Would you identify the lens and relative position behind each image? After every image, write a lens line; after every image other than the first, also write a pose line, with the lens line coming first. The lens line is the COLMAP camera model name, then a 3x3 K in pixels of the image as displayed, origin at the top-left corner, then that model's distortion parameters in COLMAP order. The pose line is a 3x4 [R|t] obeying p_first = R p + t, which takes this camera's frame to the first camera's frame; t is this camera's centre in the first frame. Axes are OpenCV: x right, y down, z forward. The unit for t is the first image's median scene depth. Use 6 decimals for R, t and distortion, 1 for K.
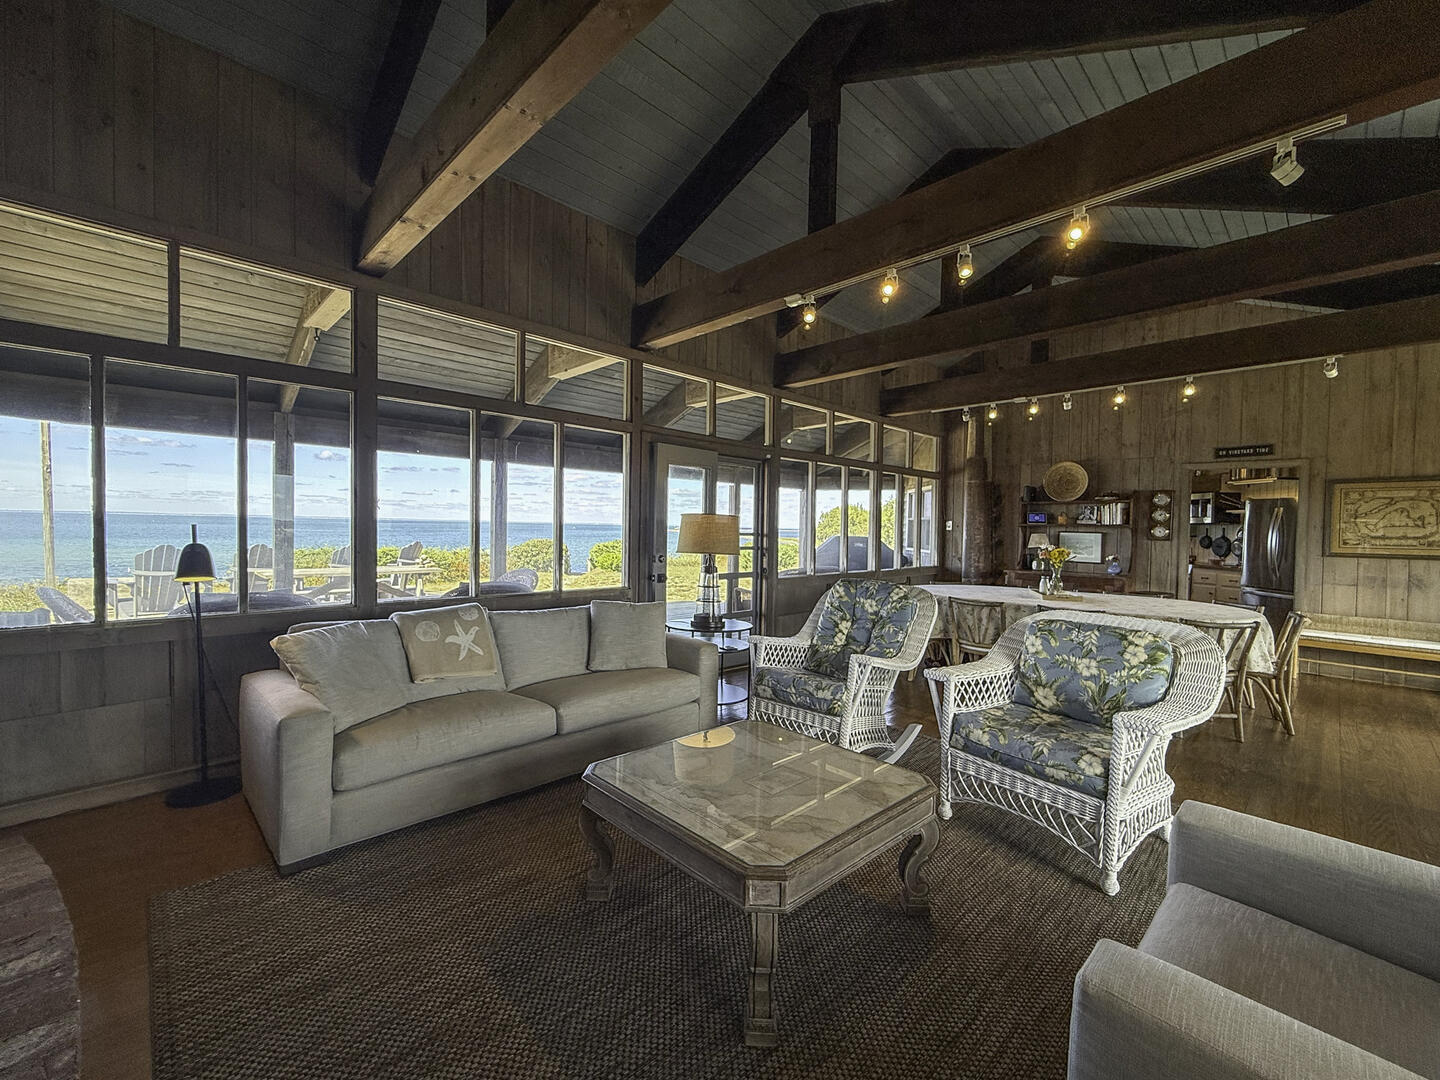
lens RADIAL K [[600.8, 0, 720.0], [0, 600.8, 540.0], [0, 0, 1]] dist [-0.000839, 0.000070]
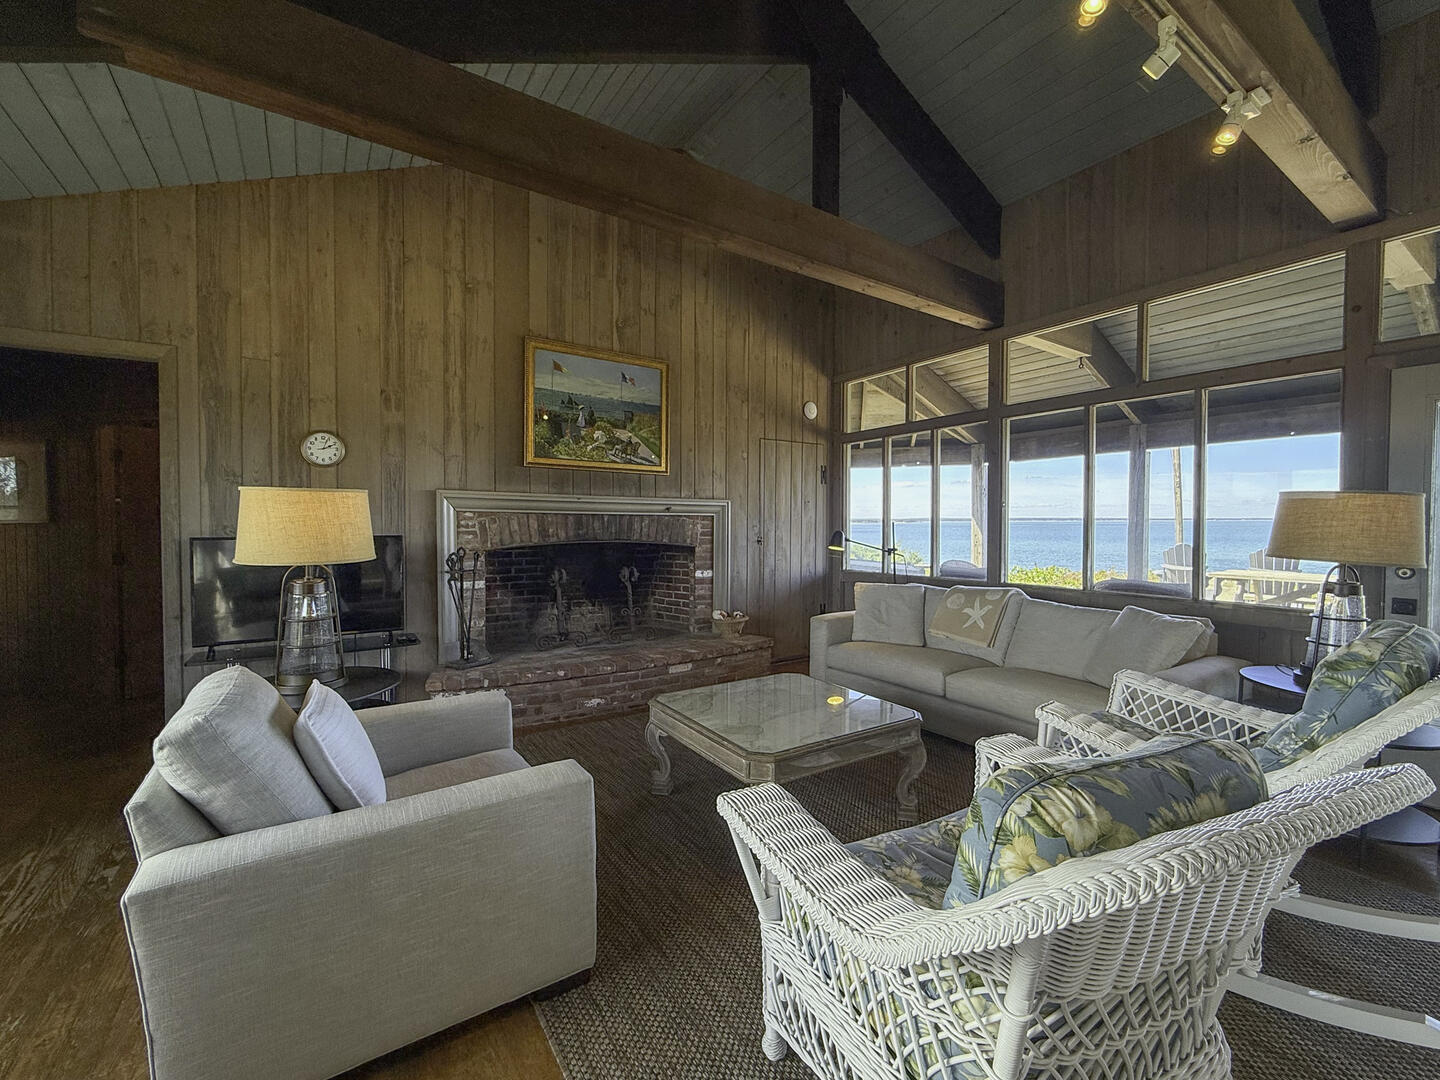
lens RADIAL K [[617.7, 0, 720.0], [0, 617.7, 540.0], [0, 0, 1]] dist [-0.009156, -0.000132]
pose [[-0.186596, 0.009160, -0.982394, 0.737179], [-0.024998, 0.999589, 0.014068, 0.011517], [0.982119, 0.027183, -0.186291, 0.592320]]
